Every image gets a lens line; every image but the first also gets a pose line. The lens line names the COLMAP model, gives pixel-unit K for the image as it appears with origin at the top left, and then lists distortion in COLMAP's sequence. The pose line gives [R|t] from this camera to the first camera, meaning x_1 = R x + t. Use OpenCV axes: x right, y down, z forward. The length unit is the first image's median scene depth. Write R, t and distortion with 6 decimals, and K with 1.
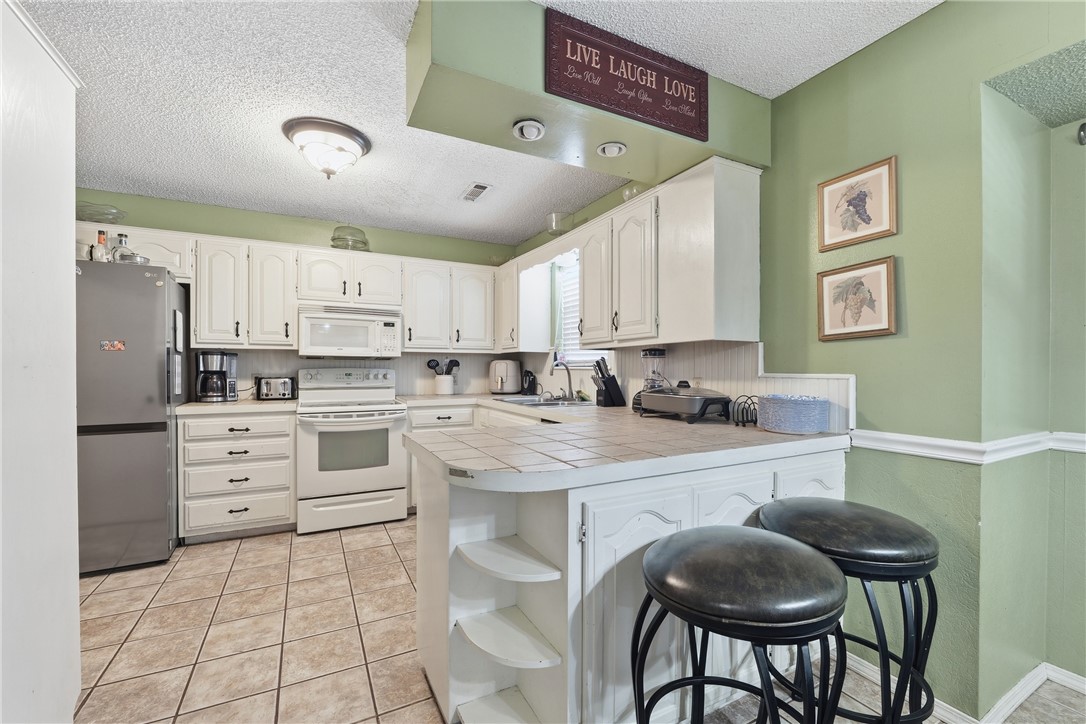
lens RADIAL K [[444.3, 0, 538.7], [0, 444.3, 371.6], [0, 0, 1]] dist [-0.012413, 0.000289]
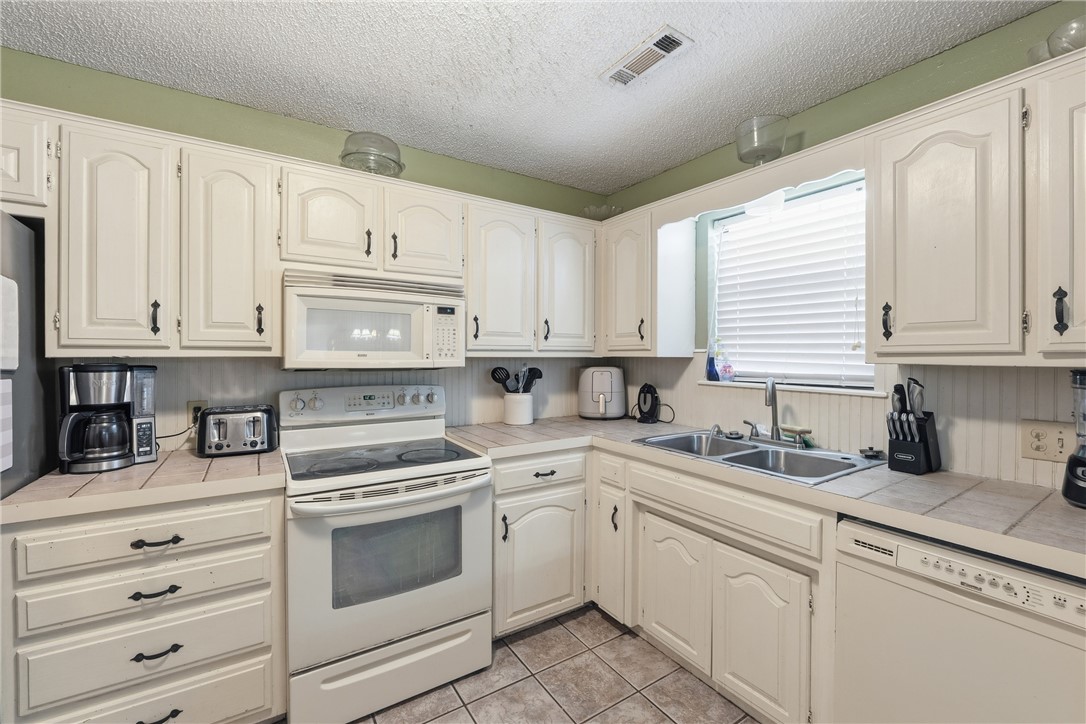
lens RADIAL K [[444.3, 0, 539.2], [0, 444.3, 357.9], [0, 0, 1]] dist [-0.012413, 0.000289]
pose [[0.995682, -0.000115, 0.092825, -0.308618], [0.000170, 1.000000, -0.000579, -0.051402], [-0.092825, 0.000593, 0.995682, 0.481913]]
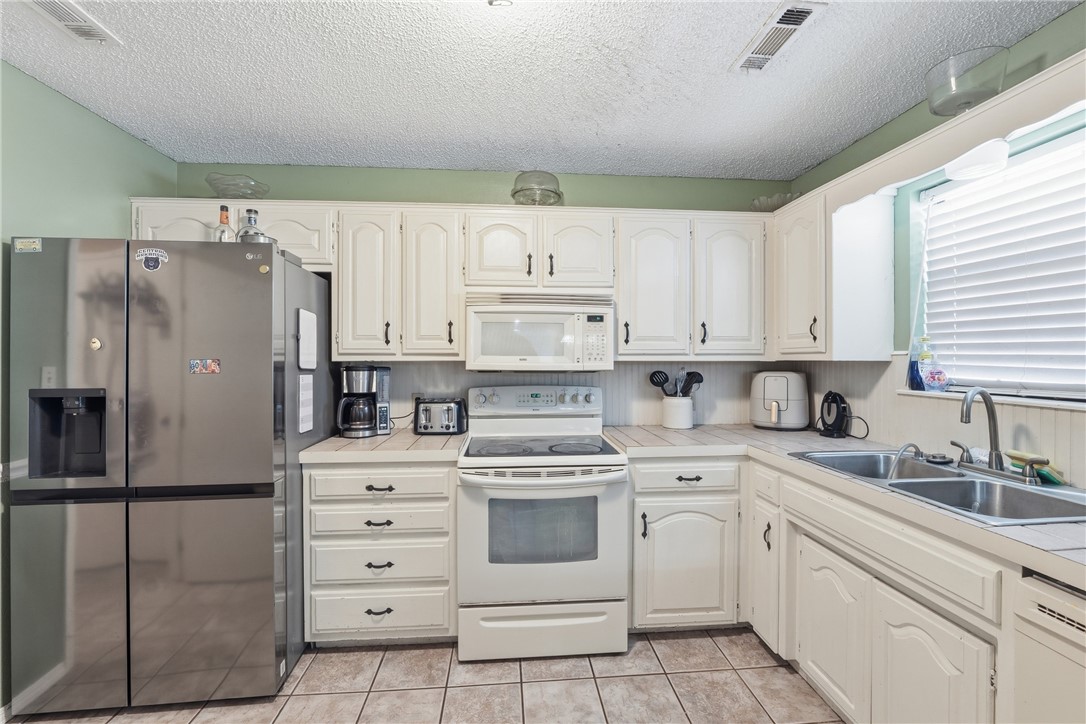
lens RADIAL K [[444.3, 0, 543.5], [0, 444.3, 358.9], [0, 0, 1]] dist [-0.012413, 0.000289]
pose [[0.923615, -0.002720, -0.383312, -0.188540], [-0.000167, 0.999972, -0.007497, -0.050846], [0.383321, 0.006988, 0.923589, 0.451715]]
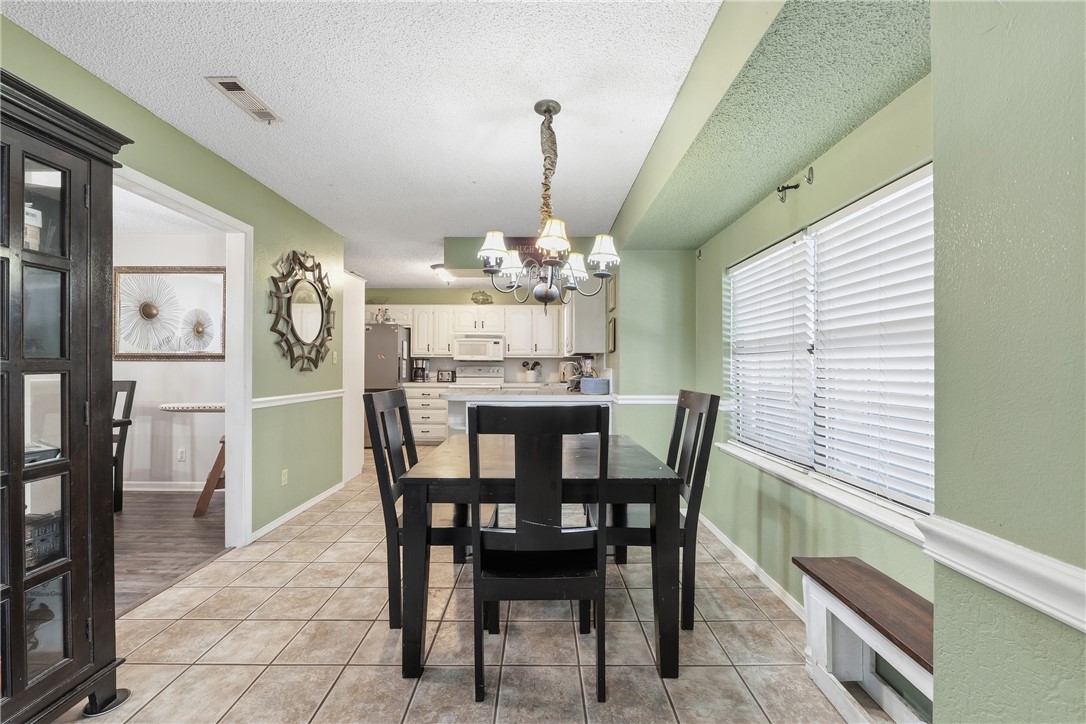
lens RADIAL K [[444.3, 0, 547.0], [0, 444.3, 366.2], [0, 0, 1]] dist [-0.012413, 0.000289]
pose [[0.887688, -0.001783, -0.460443, 0.800782], [-0.003636, 0.999934, -0.010881, 0.013033], [0.460432, 0.011333, 0.887623, -0.624345]]
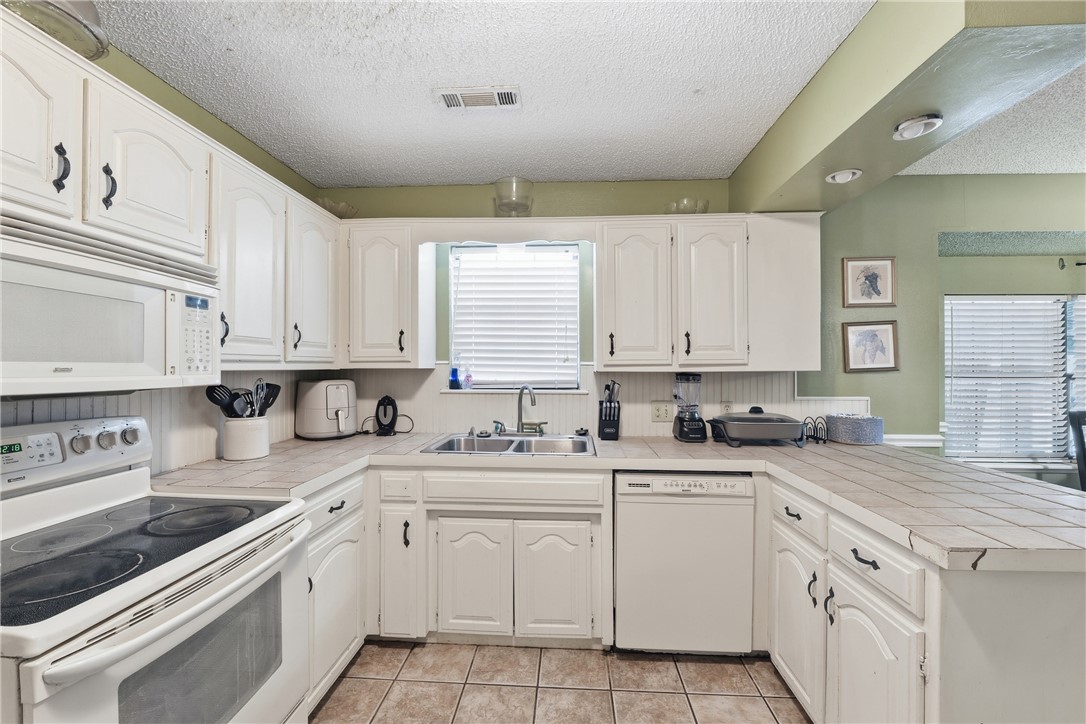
lens RADIAL K [[444.3, 0, 539.0], [0, 444.3, 363.7], [0, 0, 1]] dist [-0.012413, 0.000289]
pose [[0.520301, 0.001031, 0.853983, -0.579323], [0.008119, 0.999948, -0.006154, -0.054857], [-0.853945, 0.010136, 0.520265, 0.624482]]
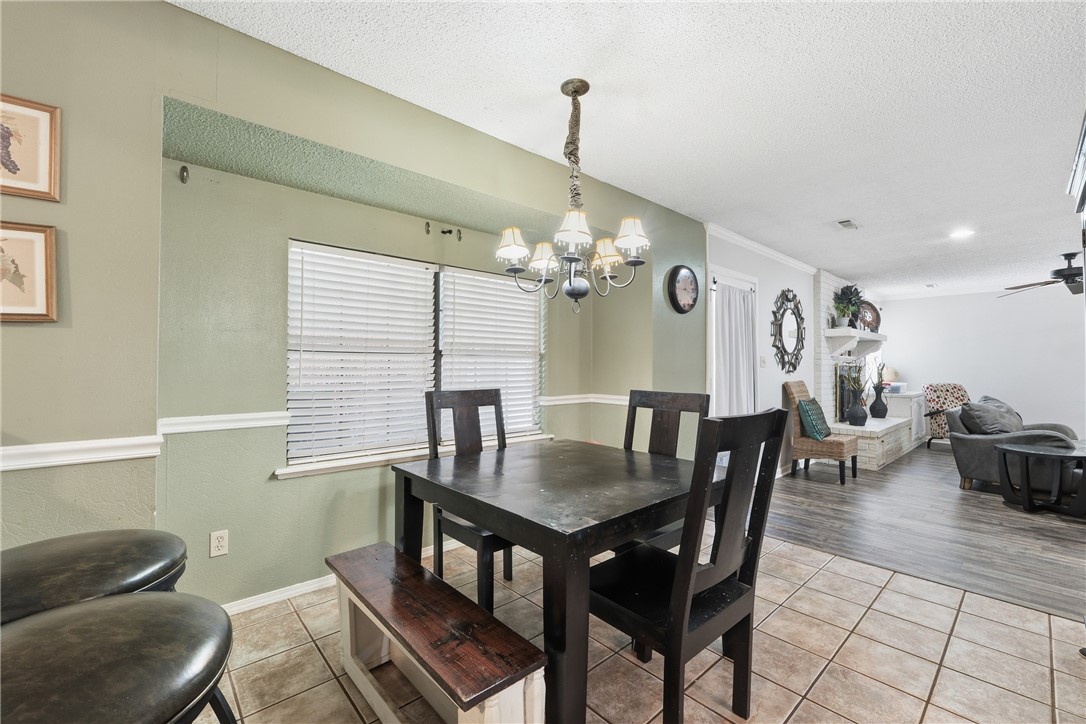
lens RADIAL K [[444.3, 0, 544.3], [0, 444.3, 357.4], [0, 0, 1]] dist [-0.012413, 0.000289]
pose [[-0.240436, 0.016763, 0.970520, -0.100176], [0.006417, 0.999856, -0.015680, -0.000255], [-0.970644, 0.002458, -0.240509, 0.152311]]
